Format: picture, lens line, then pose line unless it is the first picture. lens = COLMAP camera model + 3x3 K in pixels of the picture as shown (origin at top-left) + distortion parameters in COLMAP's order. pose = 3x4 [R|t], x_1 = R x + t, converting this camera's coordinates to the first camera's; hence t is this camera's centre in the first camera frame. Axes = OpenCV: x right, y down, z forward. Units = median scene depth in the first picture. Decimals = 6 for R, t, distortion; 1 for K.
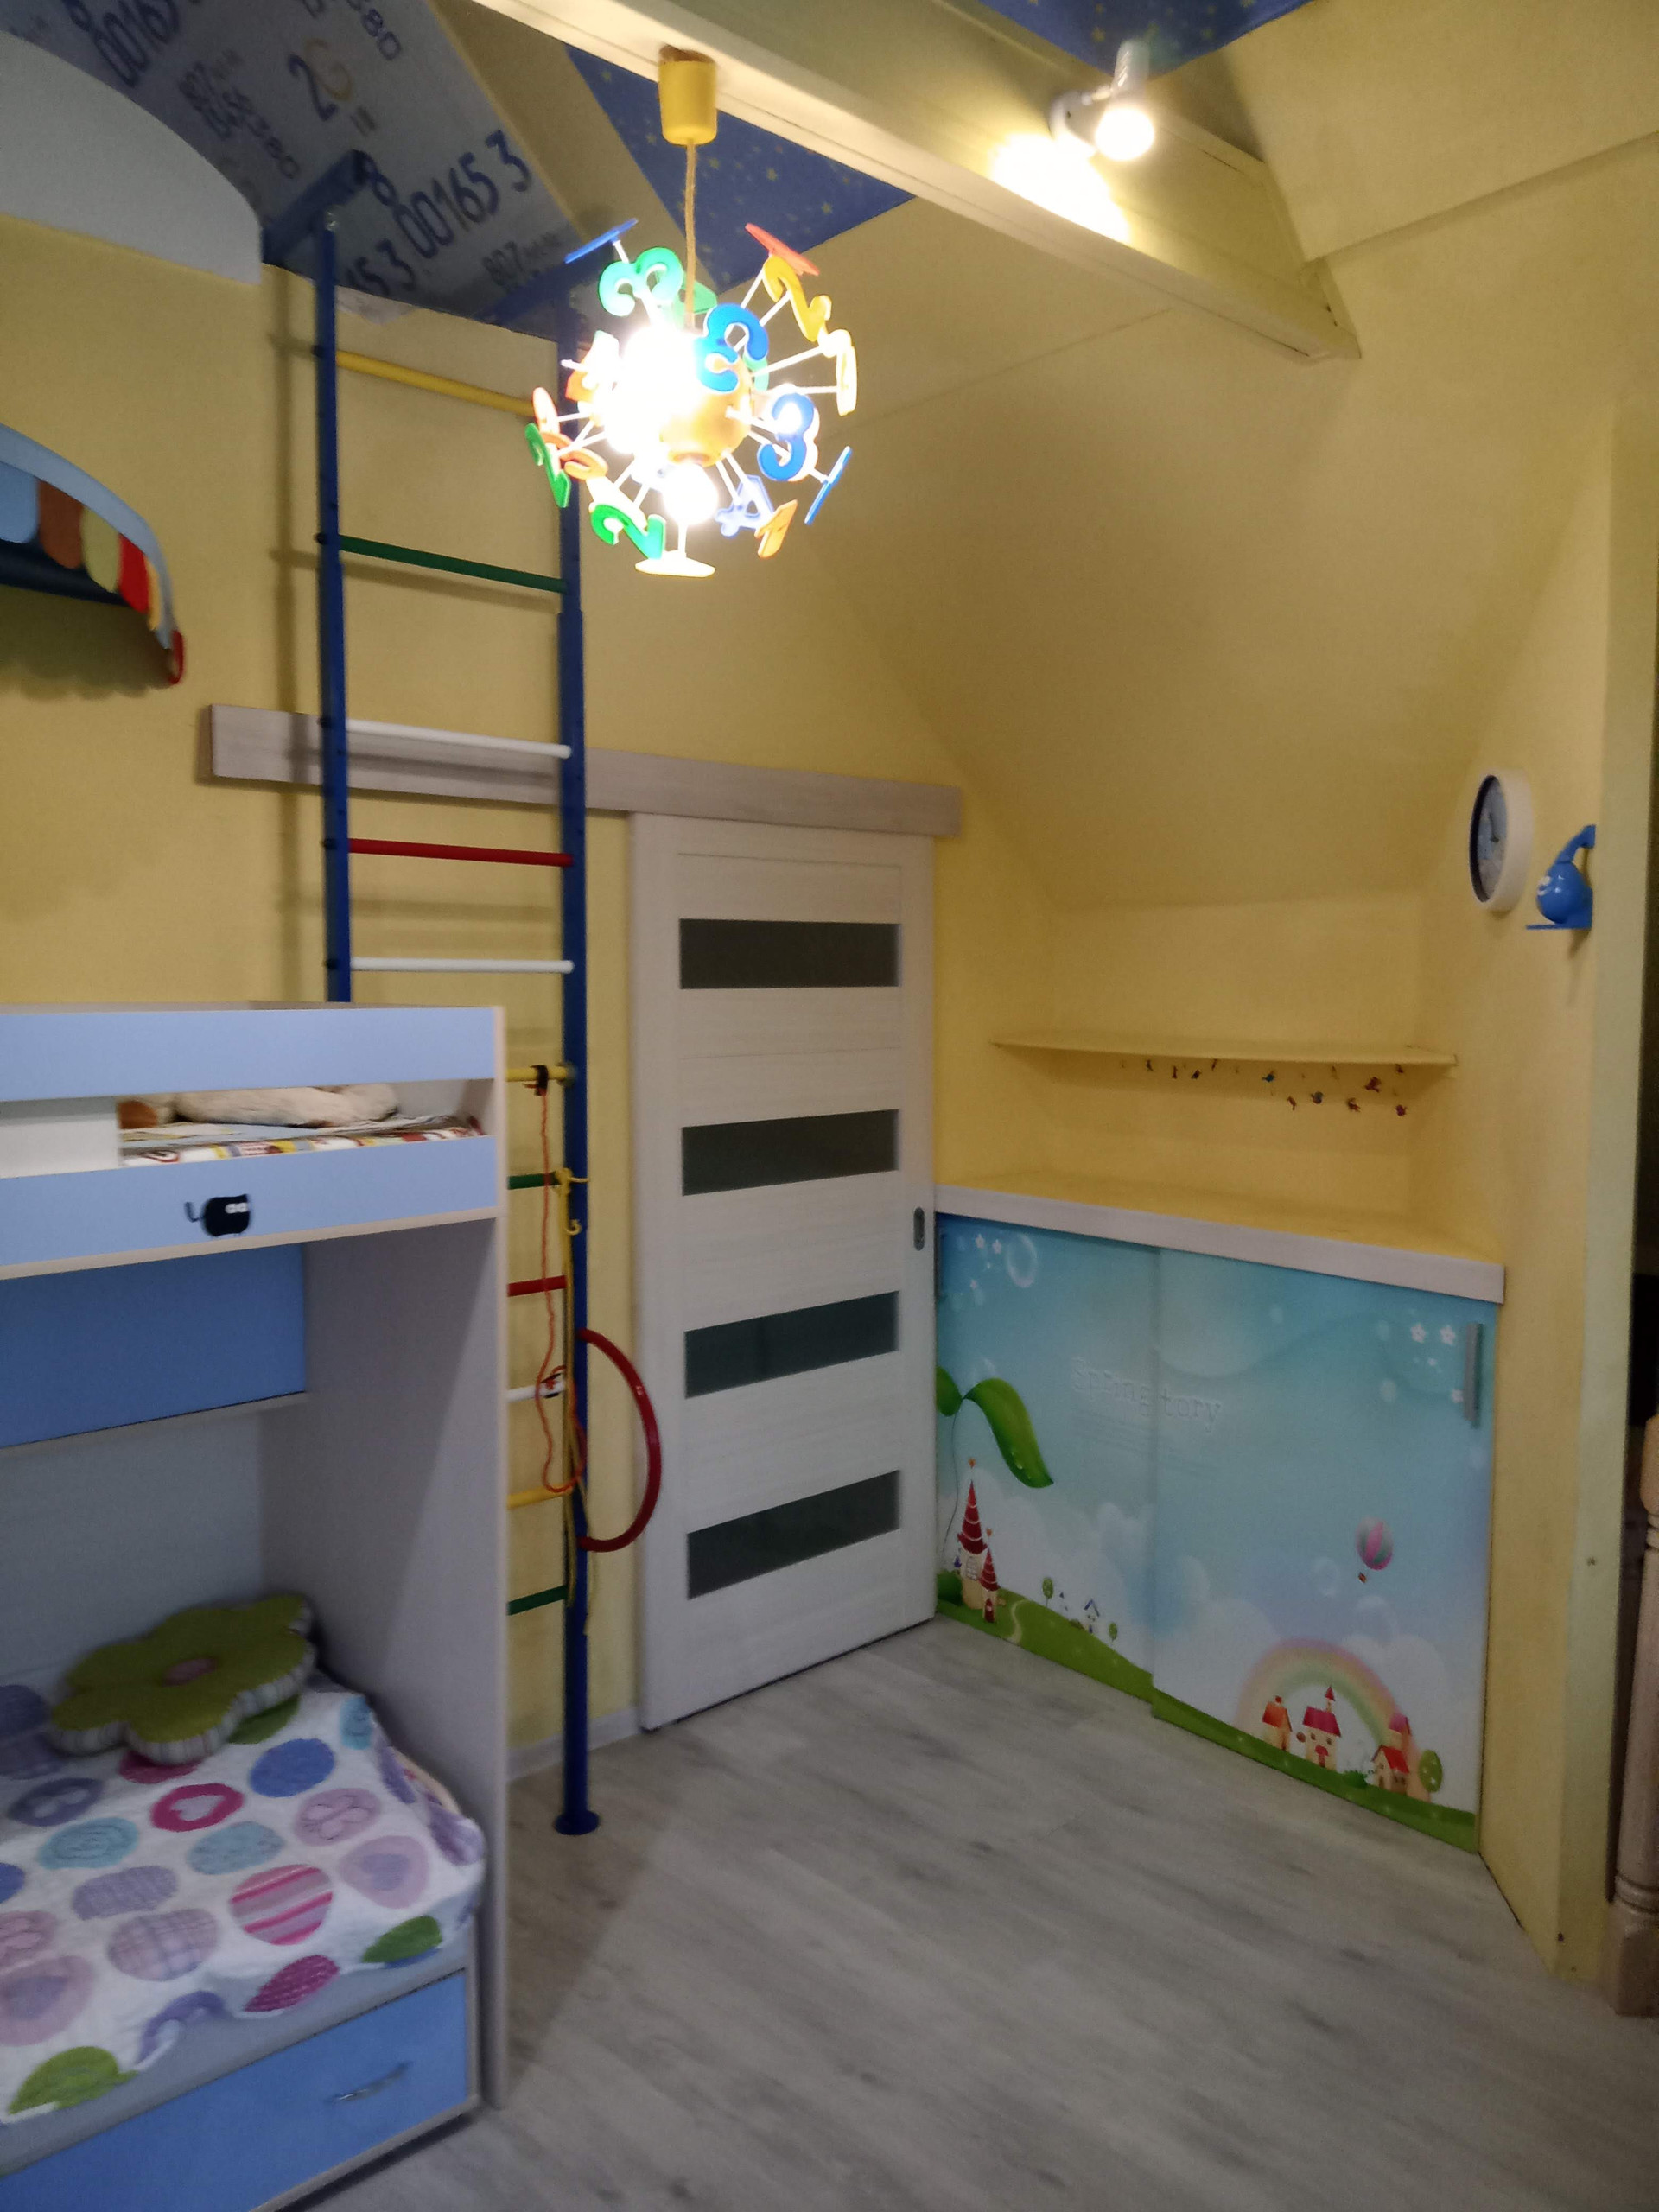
lens RADIAL K [[1579.4, 0, 838.7], [0, 1579.4, 1114.7], [0, 0, 1]] dist [0.004483, 0.010519]
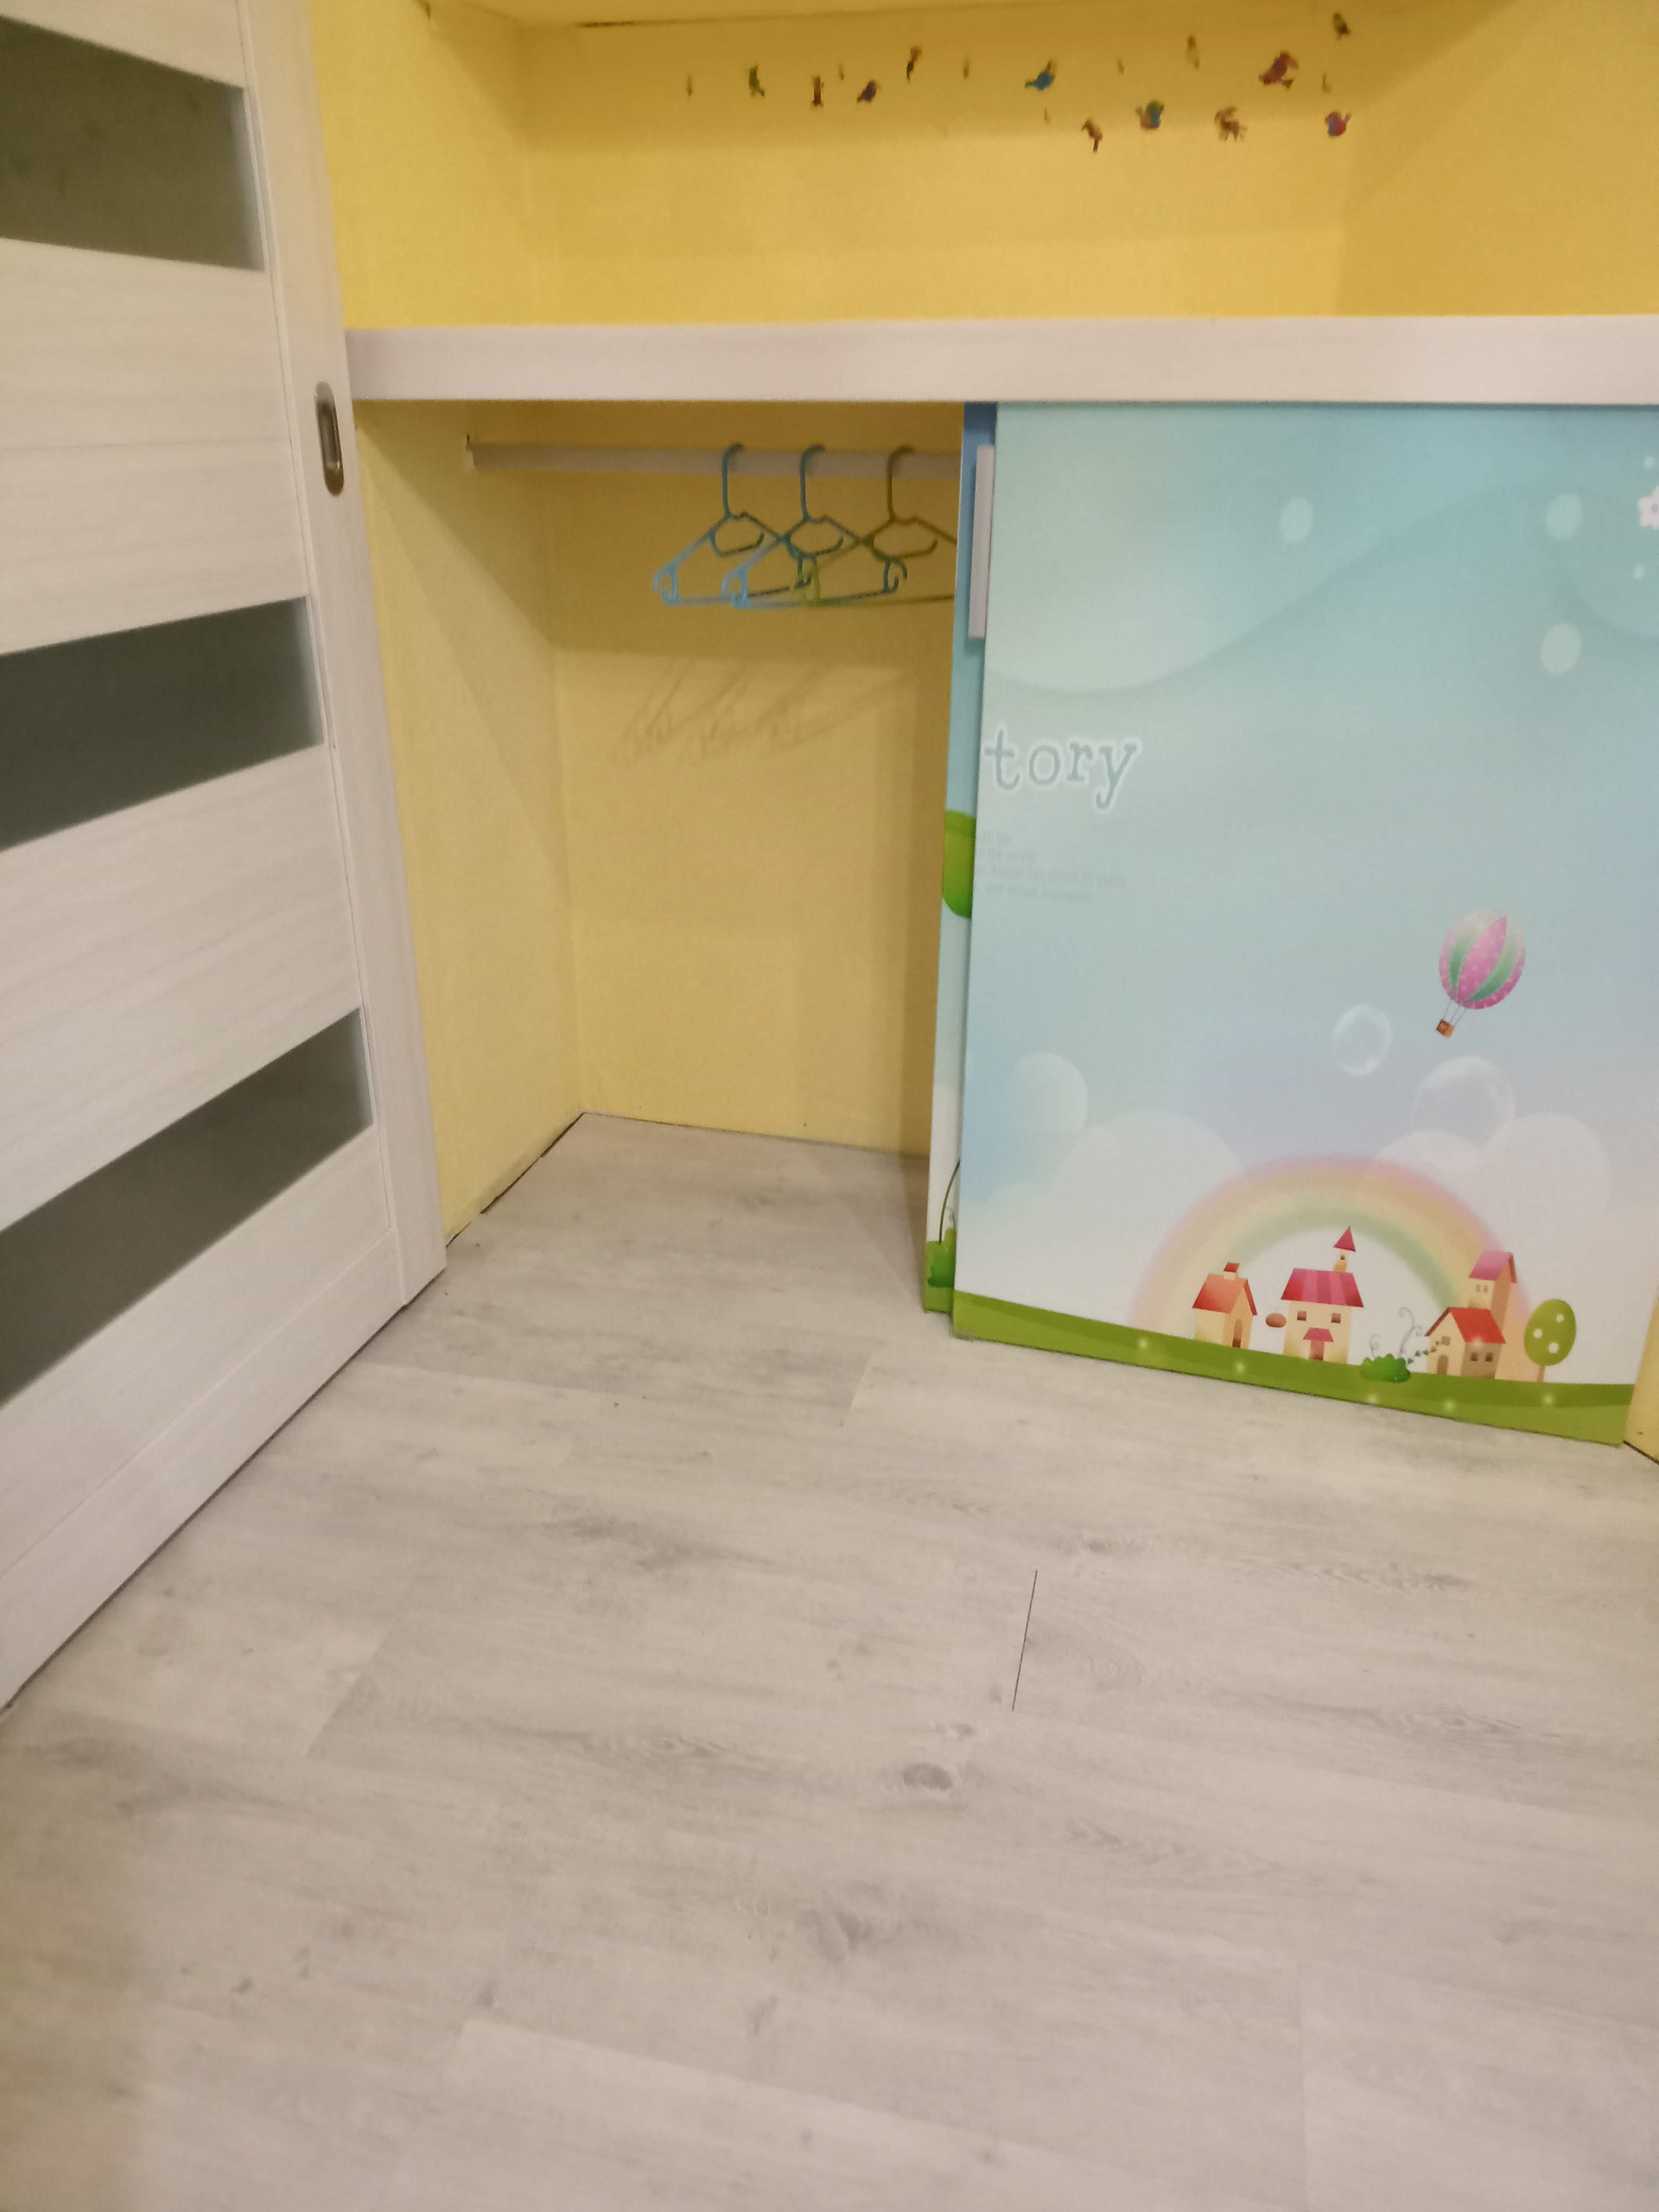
lens RADIAL K [[1579.4, 0, 798.9], [0, 1579.4, 1066.9], [0, 0, 1]] dist [0.004483, 0.010519]
pose [[0.852166, -0.199178, 0.483881, -0.107247], [0.043486, 0.948481, 0.313837, 0.131002], [-0.521461, -0.246399, 0.816925, 0.680211]]
